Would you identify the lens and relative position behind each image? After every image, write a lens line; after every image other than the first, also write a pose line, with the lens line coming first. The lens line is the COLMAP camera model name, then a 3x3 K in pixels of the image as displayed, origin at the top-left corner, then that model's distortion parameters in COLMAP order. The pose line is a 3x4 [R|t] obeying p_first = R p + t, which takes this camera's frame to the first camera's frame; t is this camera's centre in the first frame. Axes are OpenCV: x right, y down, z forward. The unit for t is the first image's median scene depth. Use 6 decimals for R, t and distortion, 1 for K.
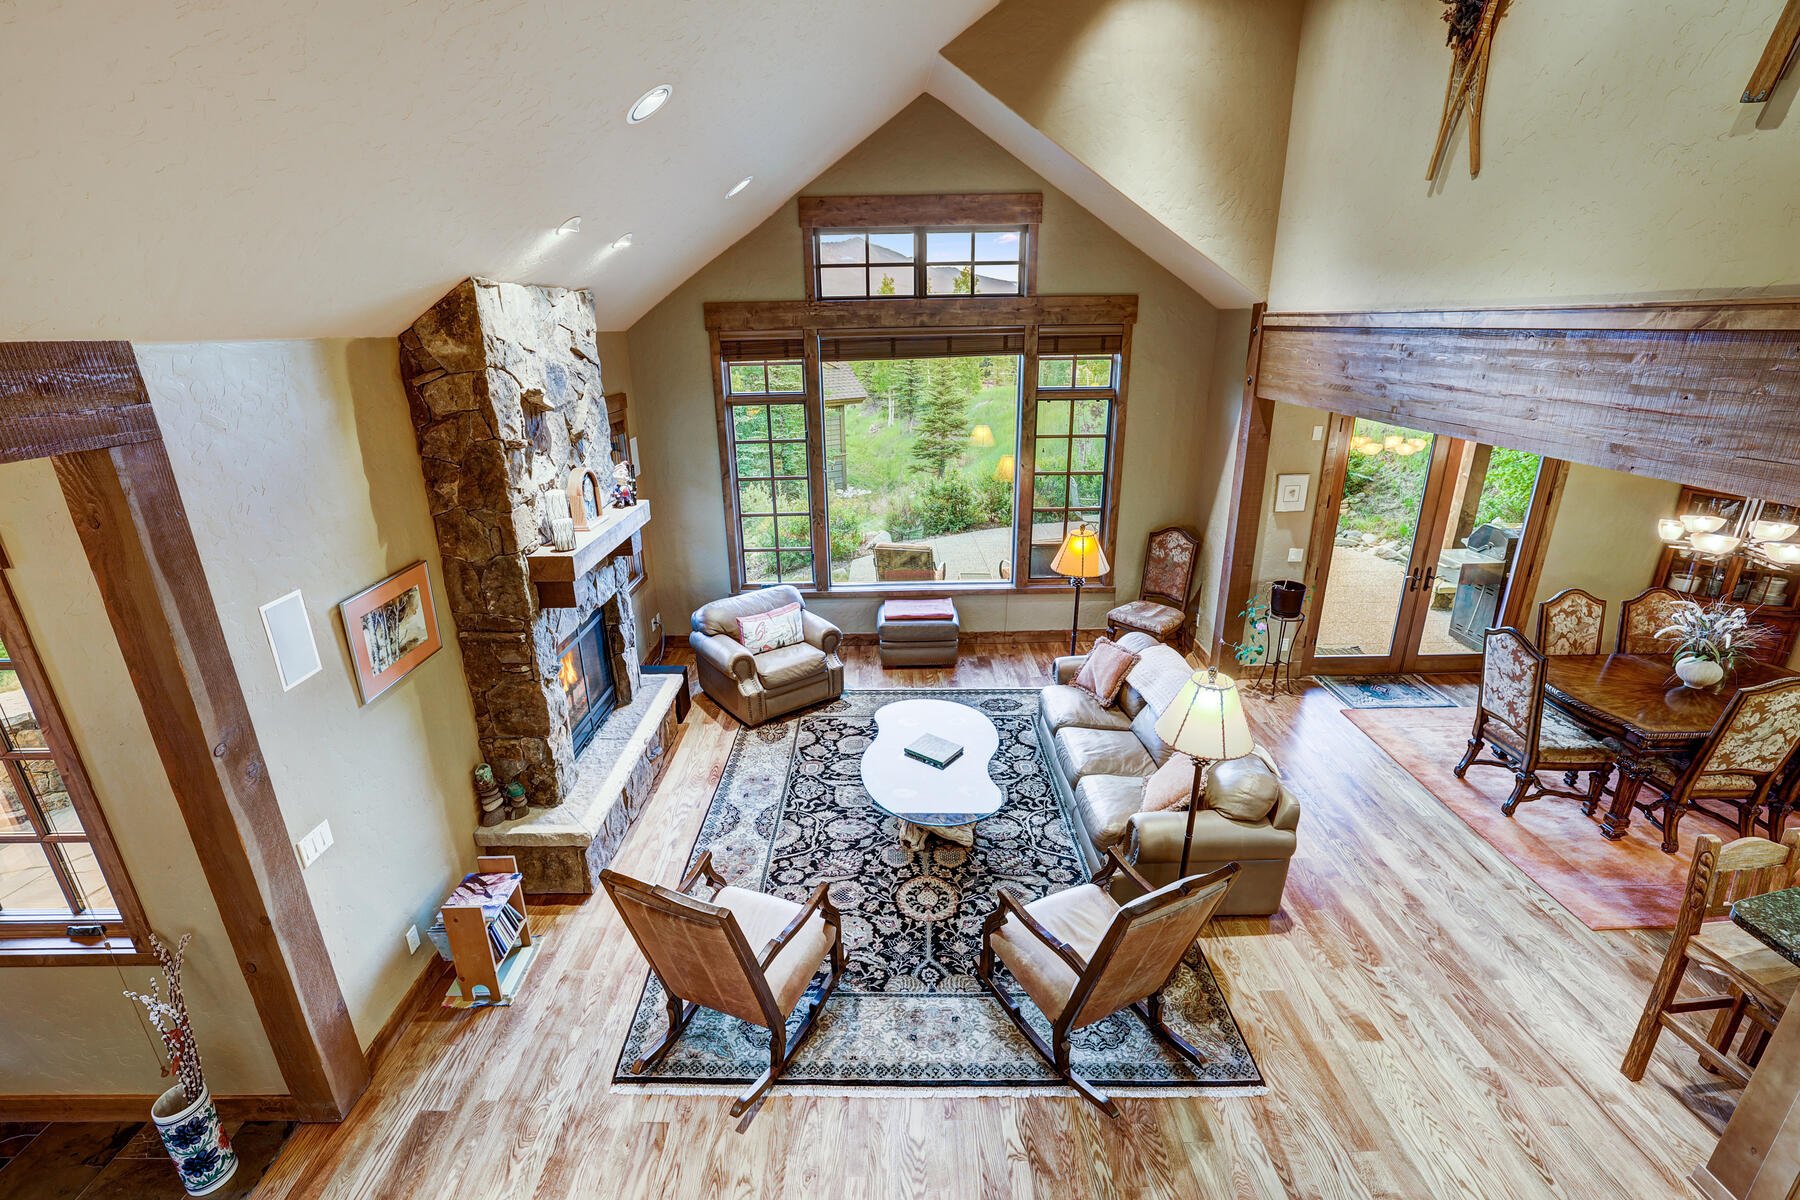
lens RADIAL K [[778.3, 0, 878.6], [0, 778.3, 589.0], [0, 0, 1]] dist [-0.047499, 0.018011]
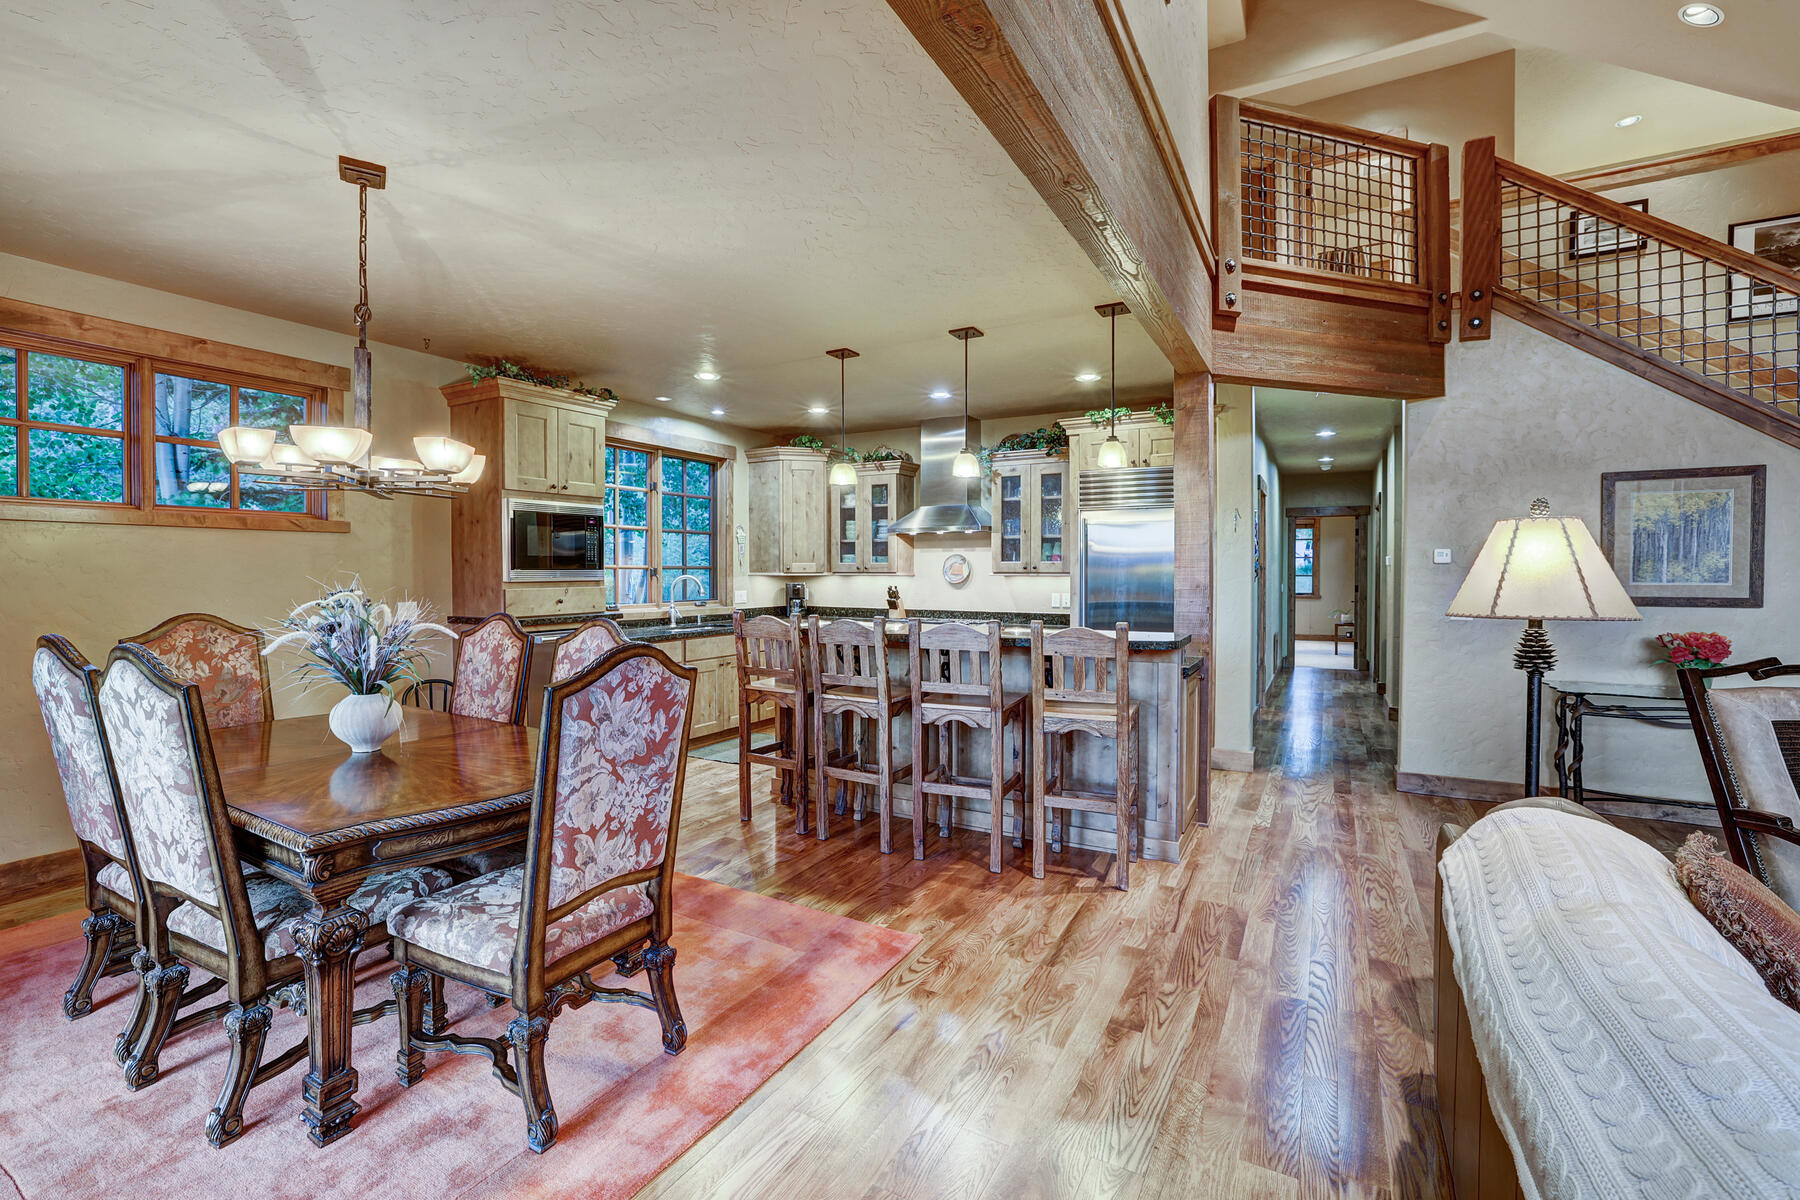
lens RADIAL K [[779.1, 0, 892.5], [0, 779.1, 586.8], [0, 0, 1]] dist [-0.047639, 0.018674]
pose [[-0.875514, 0.011343, 0.483060, 0.510891], [0.174795, 0.939454, 0.294743, -0.073663], [-0.450469, 0.342488, -0.824487, 1.265504]]
